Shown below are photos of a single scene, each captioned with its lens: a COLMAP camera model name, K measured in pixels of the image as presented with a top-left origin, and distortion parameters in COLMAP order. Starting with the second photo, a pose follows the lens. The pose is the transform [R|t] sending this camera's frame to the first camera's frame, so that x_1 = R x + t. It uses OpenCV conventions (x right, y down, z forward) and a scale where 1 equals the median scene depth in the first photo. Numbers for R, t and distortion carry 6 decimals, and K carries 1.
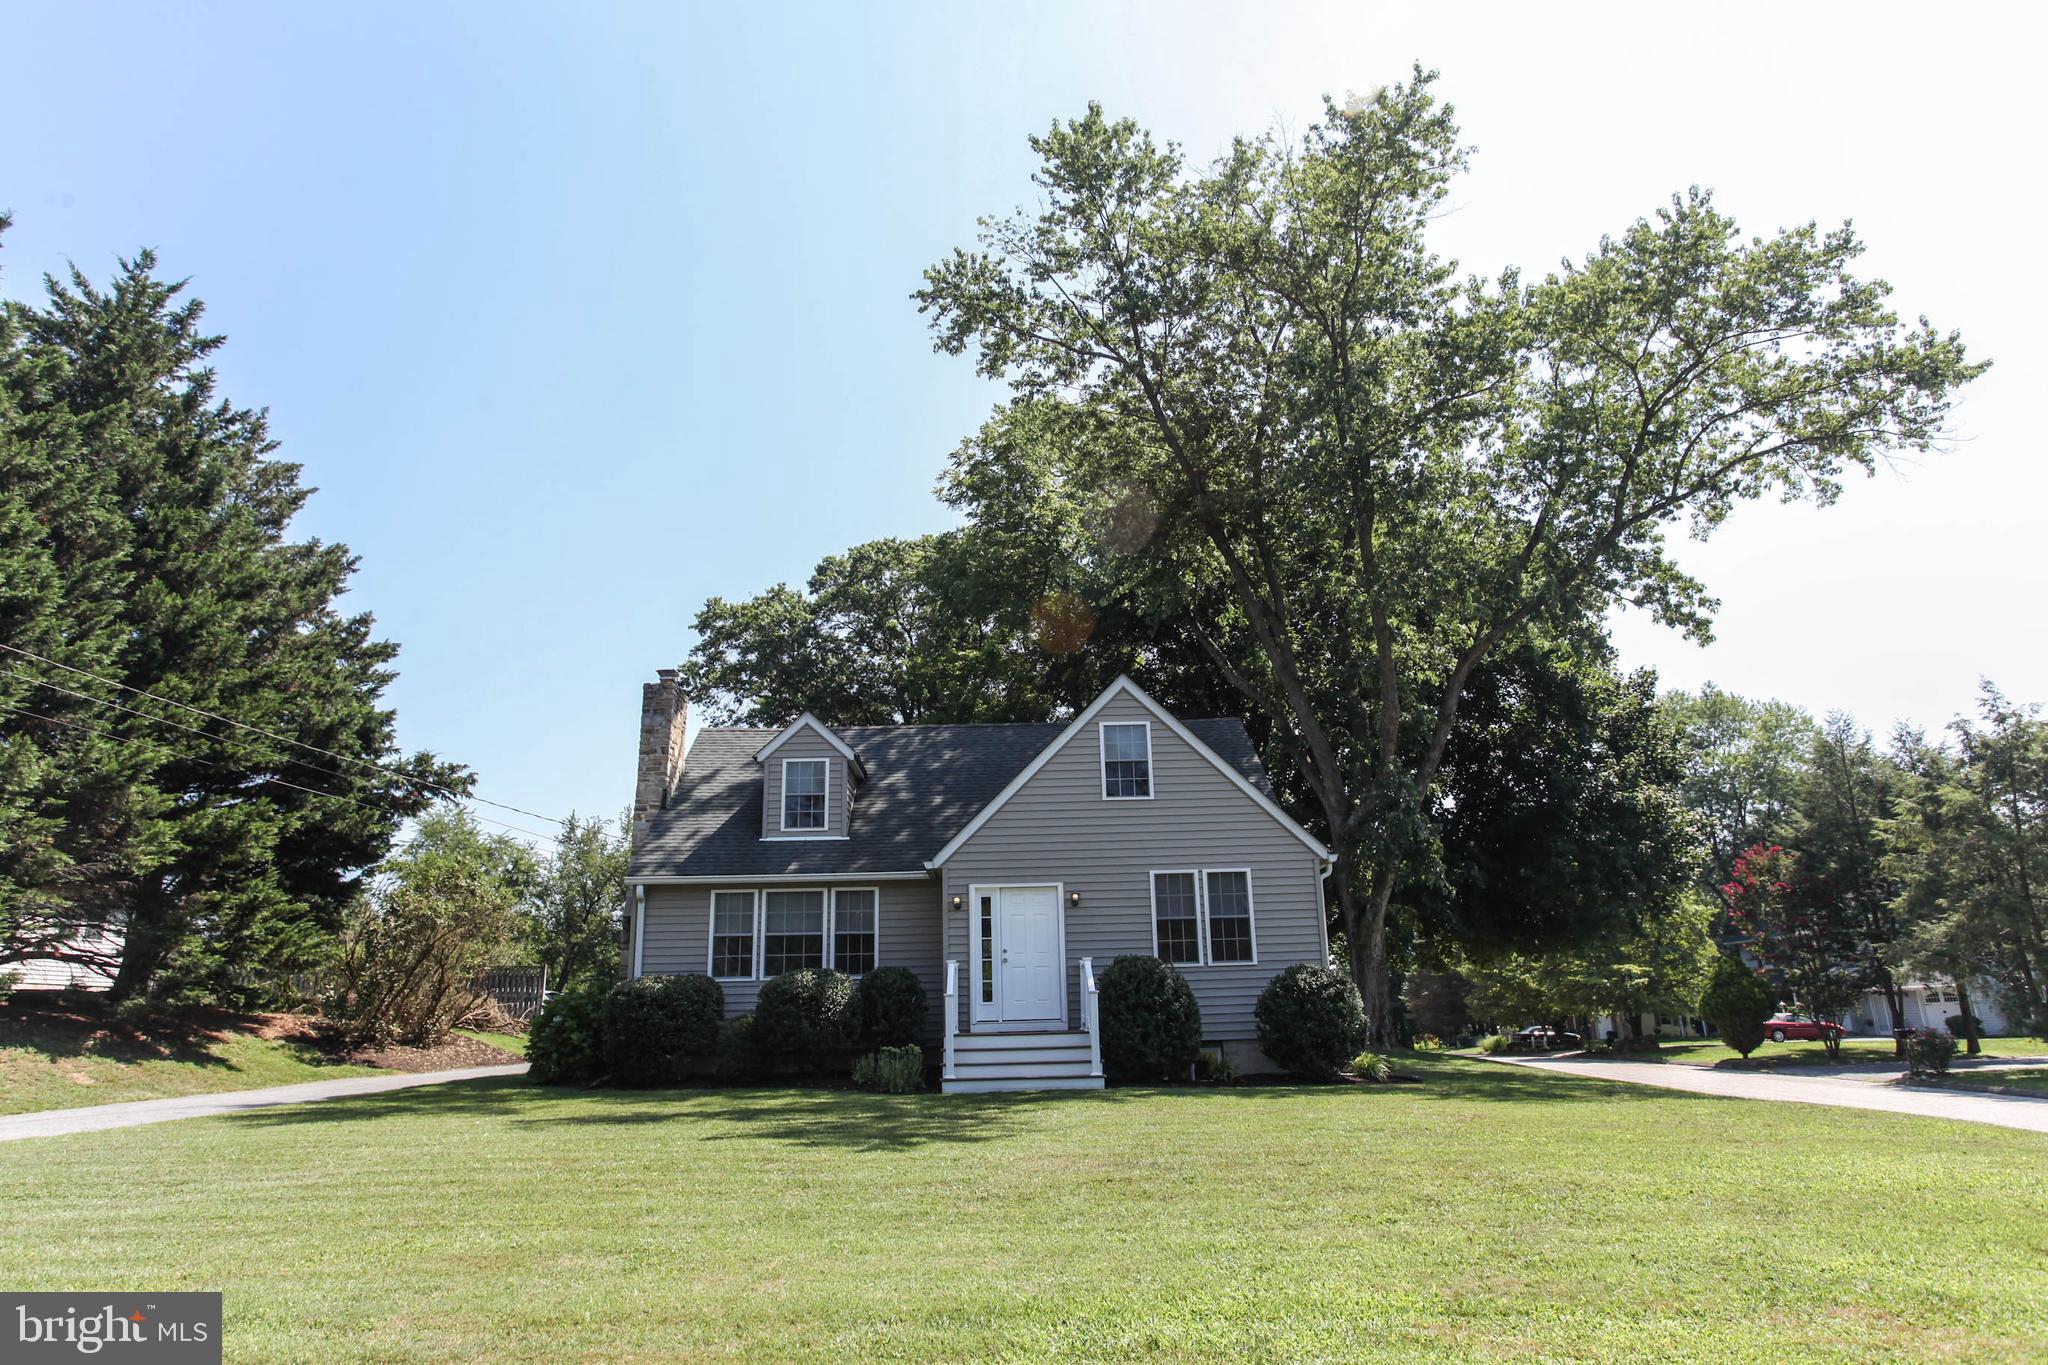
lens RADIAL K [[1170.1, 0, 1024.0], [0, 1170.1, 682.5], [0, 0, 1]] dist [-0.075172, 0.084543]
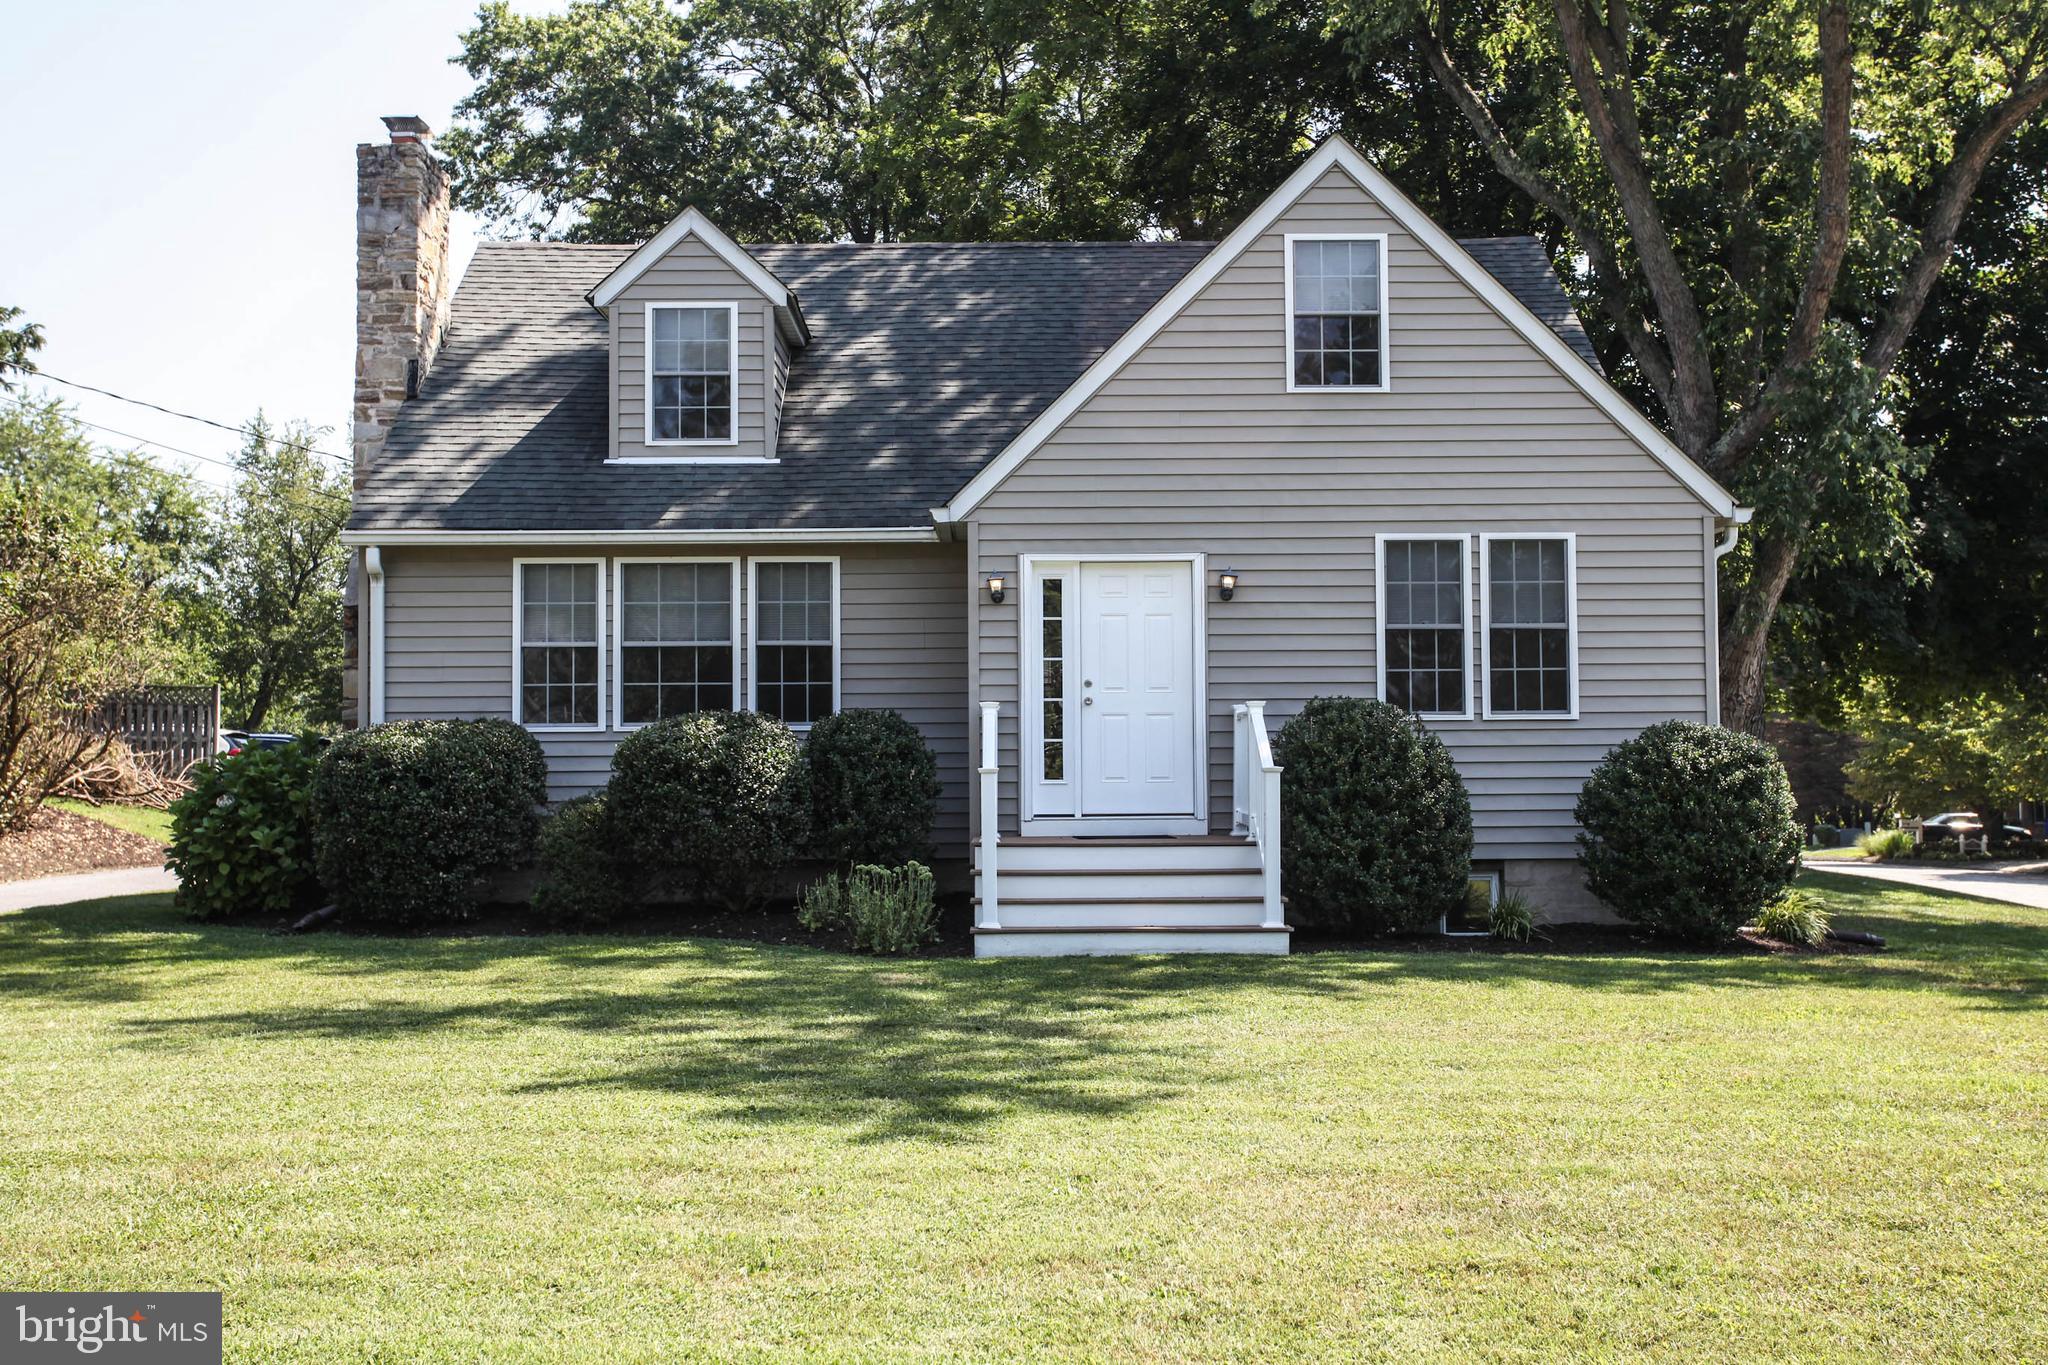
lens RADIAL K [[2002.1, 0, 1024.0], [0, 2002.1, 682.5], [0, 0, 1]] dist [-0.017875, 0.195432]
pose [[0.999806, 0.017133, -0.009716, -0.031740], [-0.014357, 0.971655, 0.235966, 0.018629], [0.013483, -0.235781, 0.971713, 0.121799]]
